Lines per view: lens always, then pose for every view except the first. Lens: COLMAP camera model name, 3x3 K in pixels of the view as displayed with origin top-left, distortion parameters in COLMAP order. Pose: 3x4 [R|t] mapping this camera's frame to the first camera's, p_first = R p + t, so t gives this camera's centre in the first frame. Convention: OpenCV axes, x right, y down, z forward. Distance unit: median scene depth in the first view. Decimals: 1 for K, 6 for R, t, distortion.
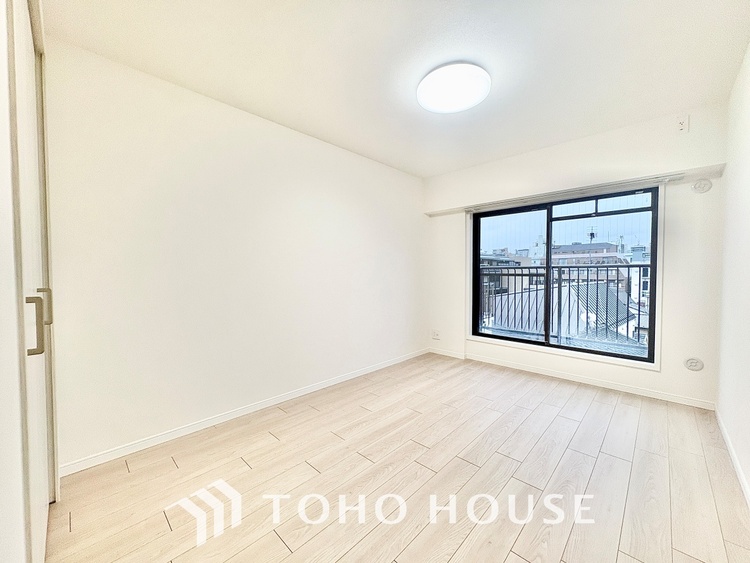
lens RADIAL K [[298.3, 0, 375.6], [0, 298.3, 281.3], [0, 0, 1]] dist [-0.000236, -0.000038]
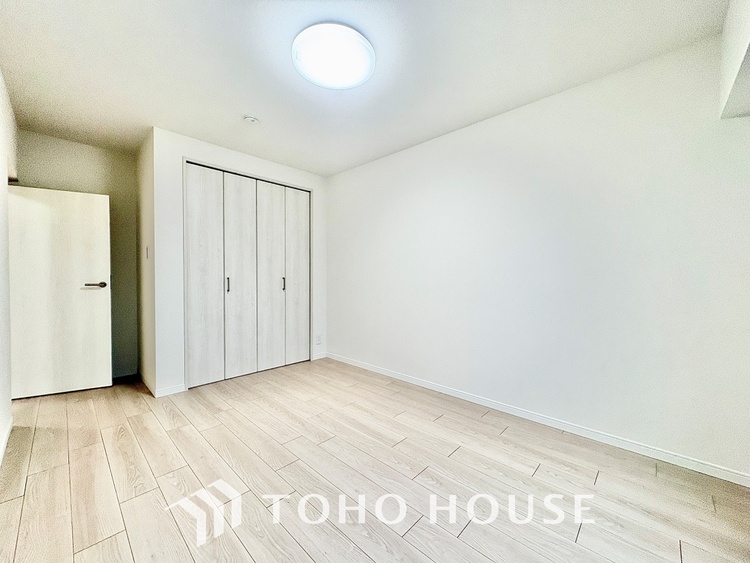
lens RADIAL K [[298.3, 0, 375.6], [0, 298.3, 281.3], [0, 0, 1]] dist [-0.000236, -0.000038]
pose [[0.011627, 0.019628, -0.999740, 0.752435], [-0.032002, 0.999302, 0.019247, -0.010107], [0.999420, 0.031770, 0.012247, 0.744489]]
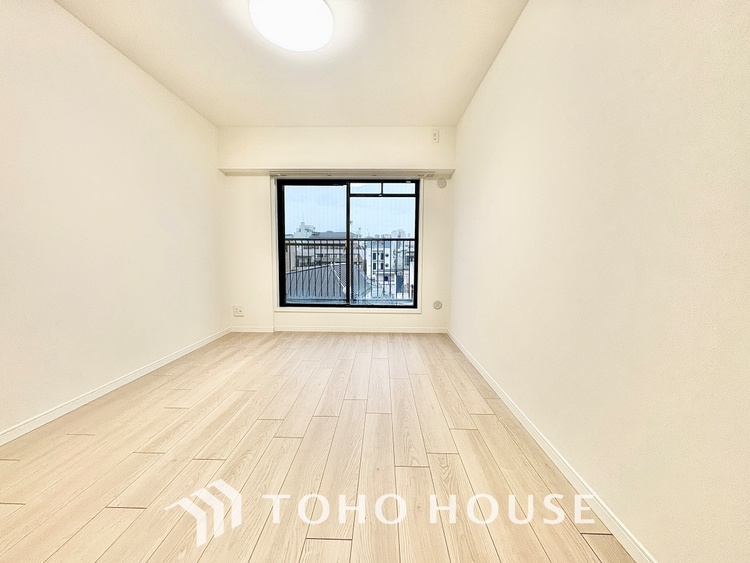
lens RADIAL K [[299.8, 0, 375.0], [0, 299.8, 281.5], [0, 0, 1]] dist [0.001181, 0.000154]
pose [[0.737917, -0.048866, 0.673120, -0.132149], [0.011247, 0.998127, 0.060131, 0.057062], [-0.674797, -0.036801, 0.737085, 0.098928]]
